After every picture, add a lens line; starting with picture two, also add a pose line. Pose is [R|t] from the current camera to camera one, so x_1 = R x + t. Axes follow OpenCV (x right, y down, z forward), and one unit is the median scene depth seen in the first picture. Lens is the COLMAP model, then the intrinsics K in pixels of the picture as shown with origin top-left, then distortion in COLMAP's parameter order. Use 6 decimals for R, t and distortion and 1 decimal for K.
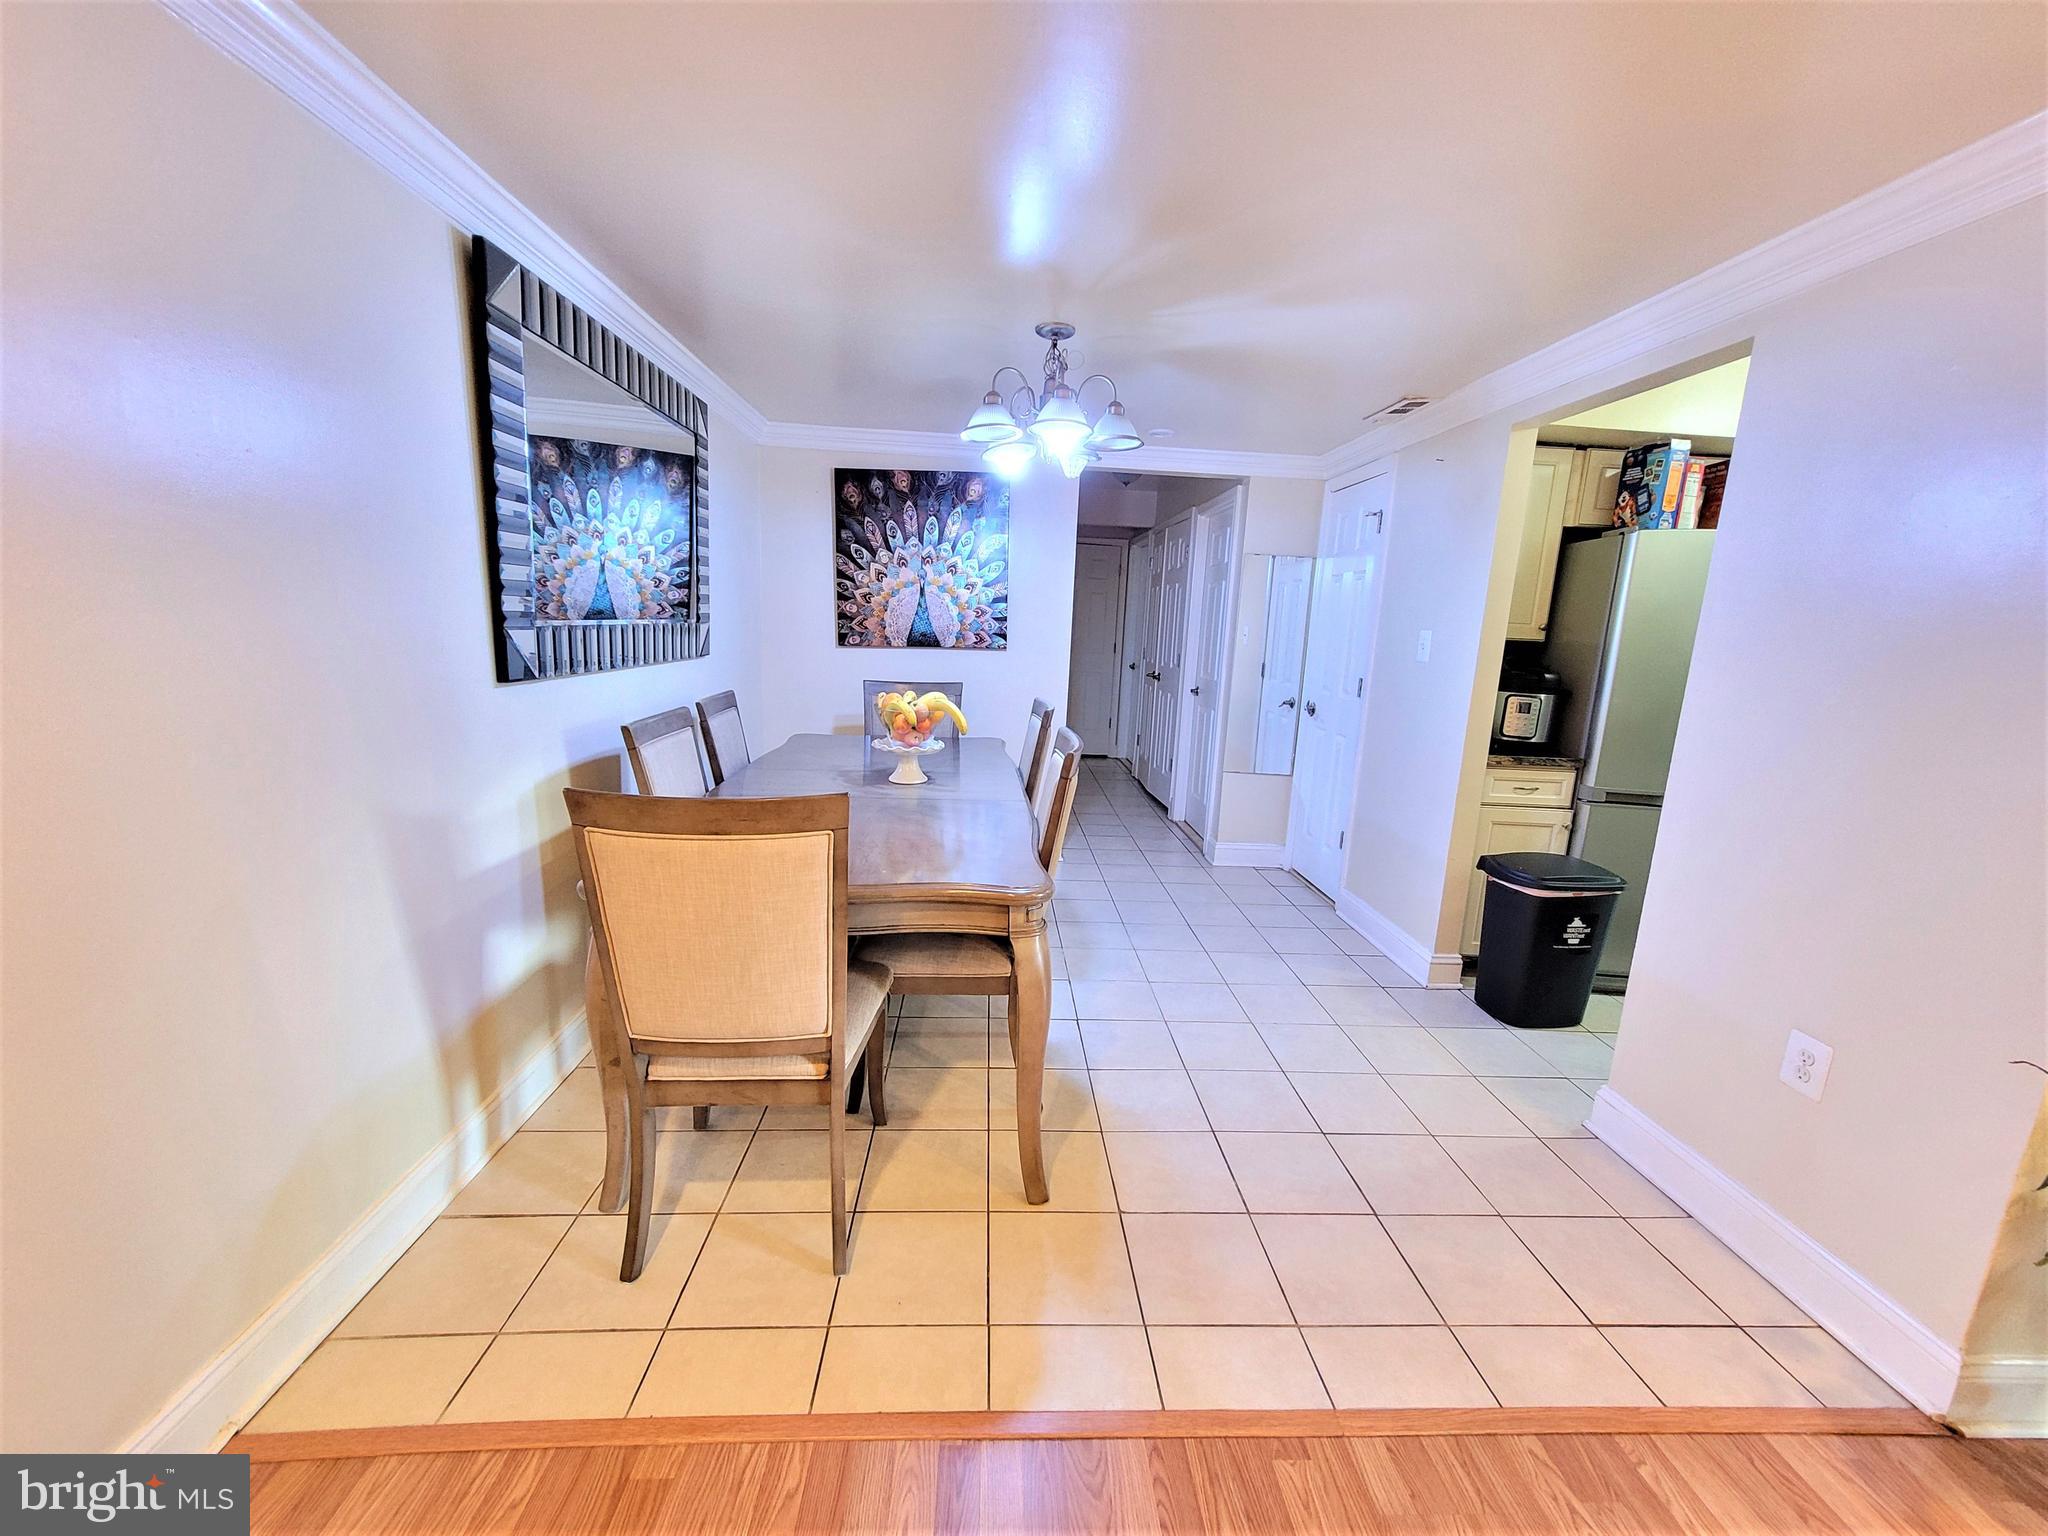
lens RADIAL K [[807.1, 0, 1025.6], [0, 807.1, 770.2], [0, 0, 1]] dist [0.008153, -0.001469]
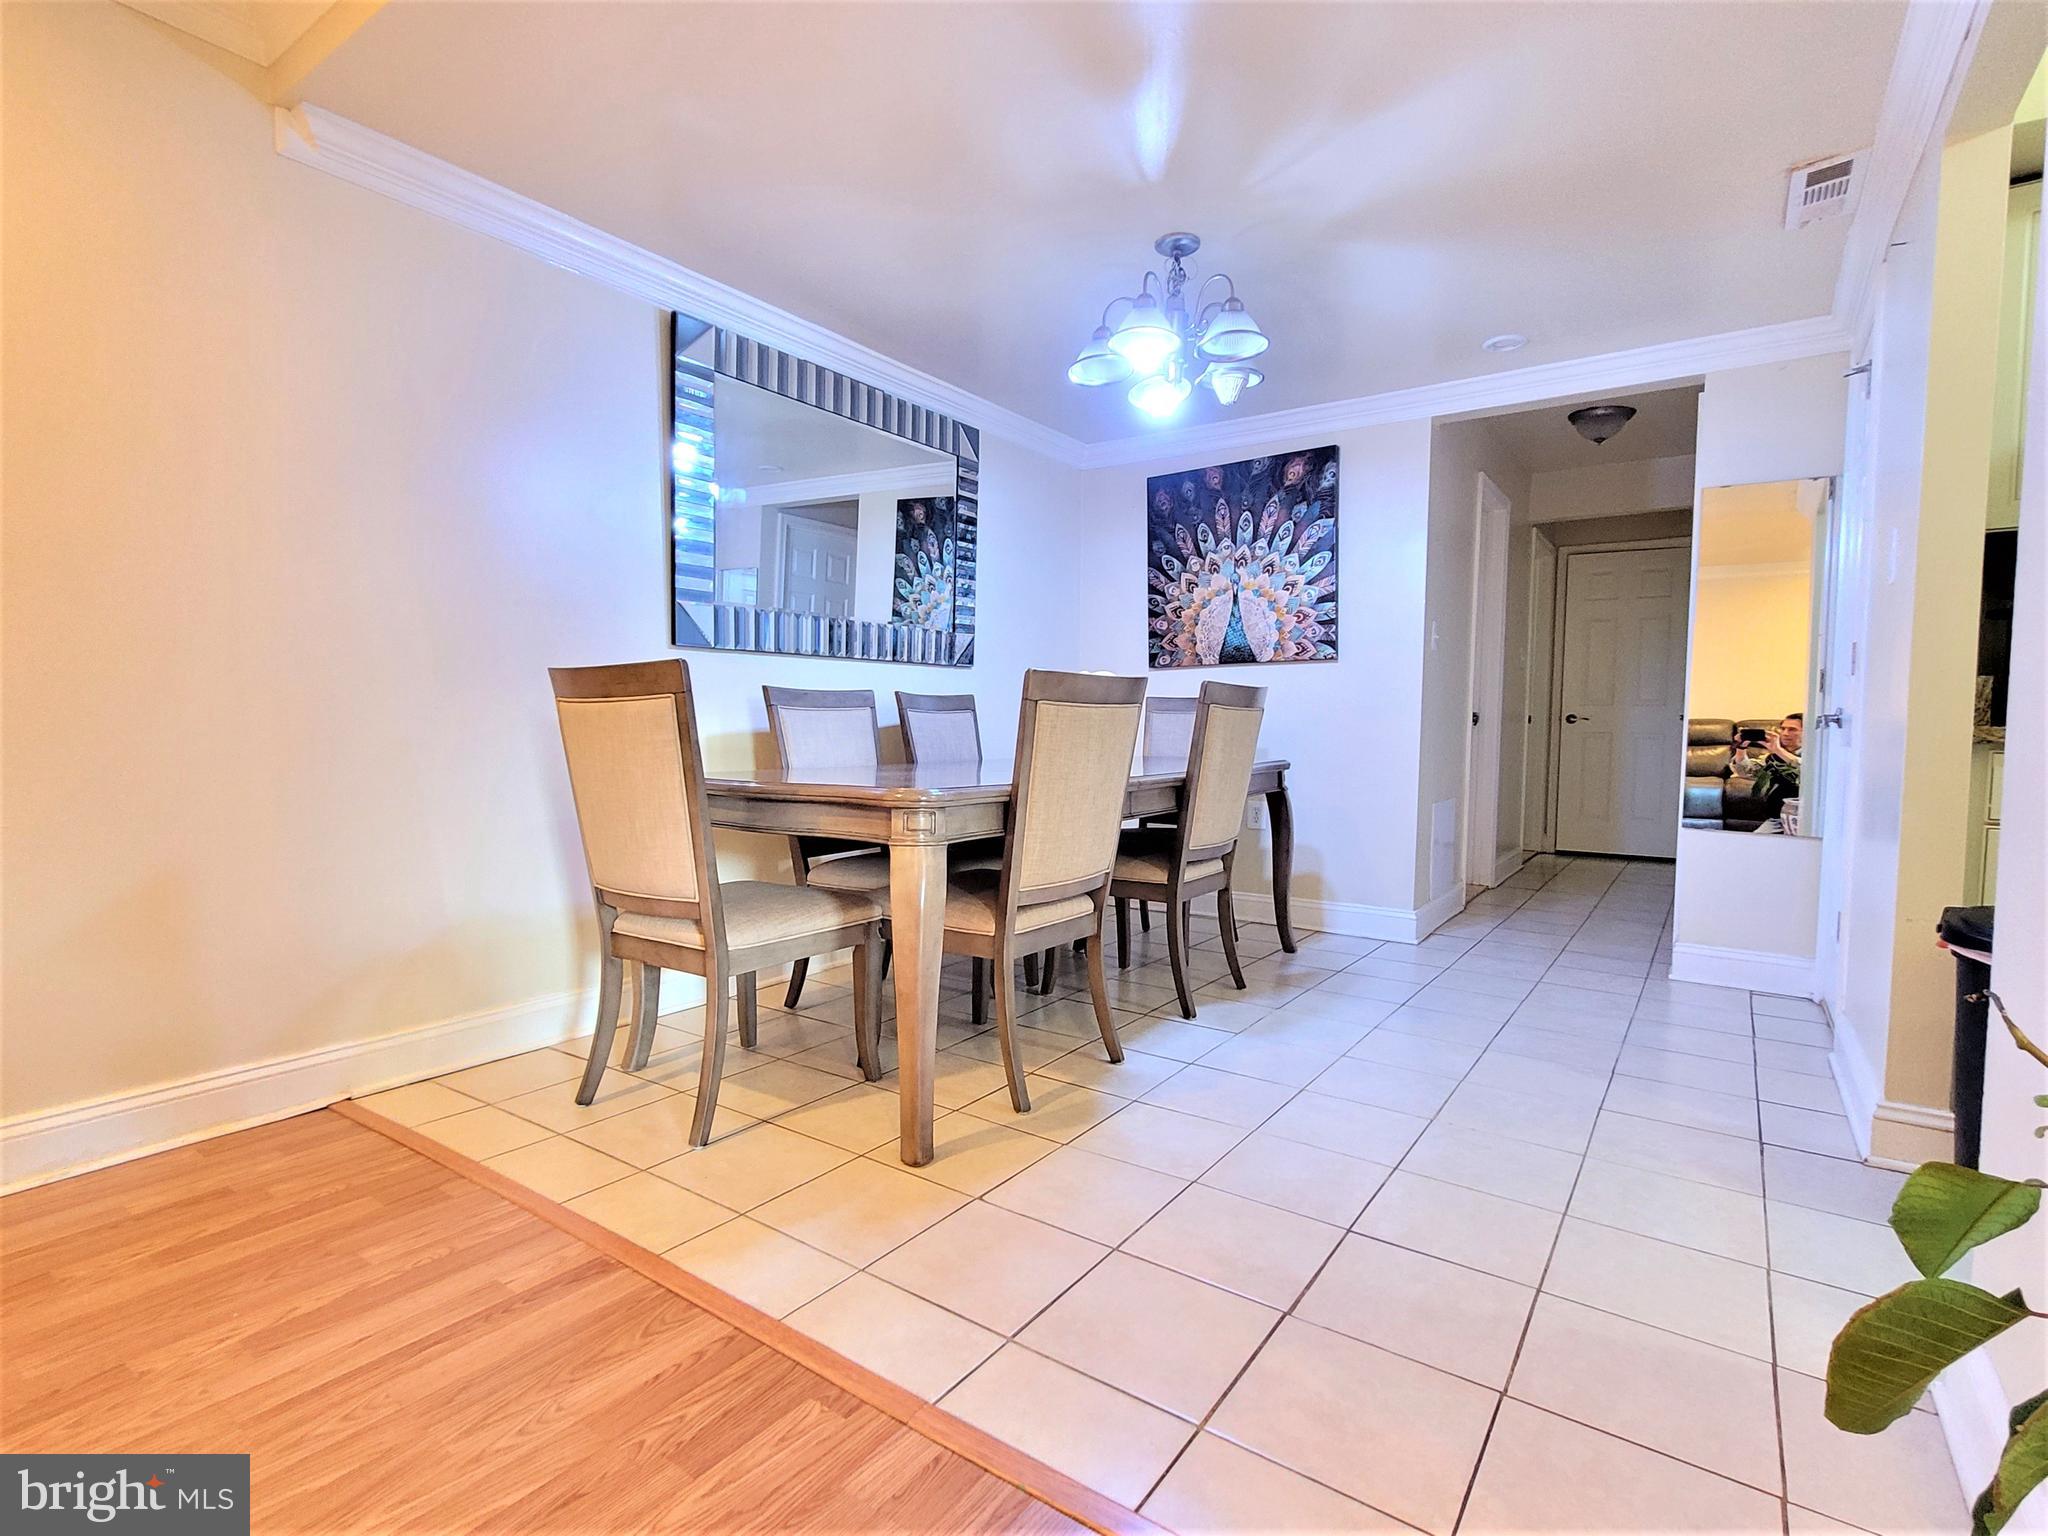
lens RADIAL K [[979.6, 0, 1028.3], [0, 979.6, 771.5], [0, 0, 1]] dist [0.000337, 0.001070]
pose [[0.788821, -0.003522, -0.614613, 0.337694], [-0.088270, 0.988968, -0.118956, 0.102823], [0.608252, 0.148087, 0.779808, 0.086302]]
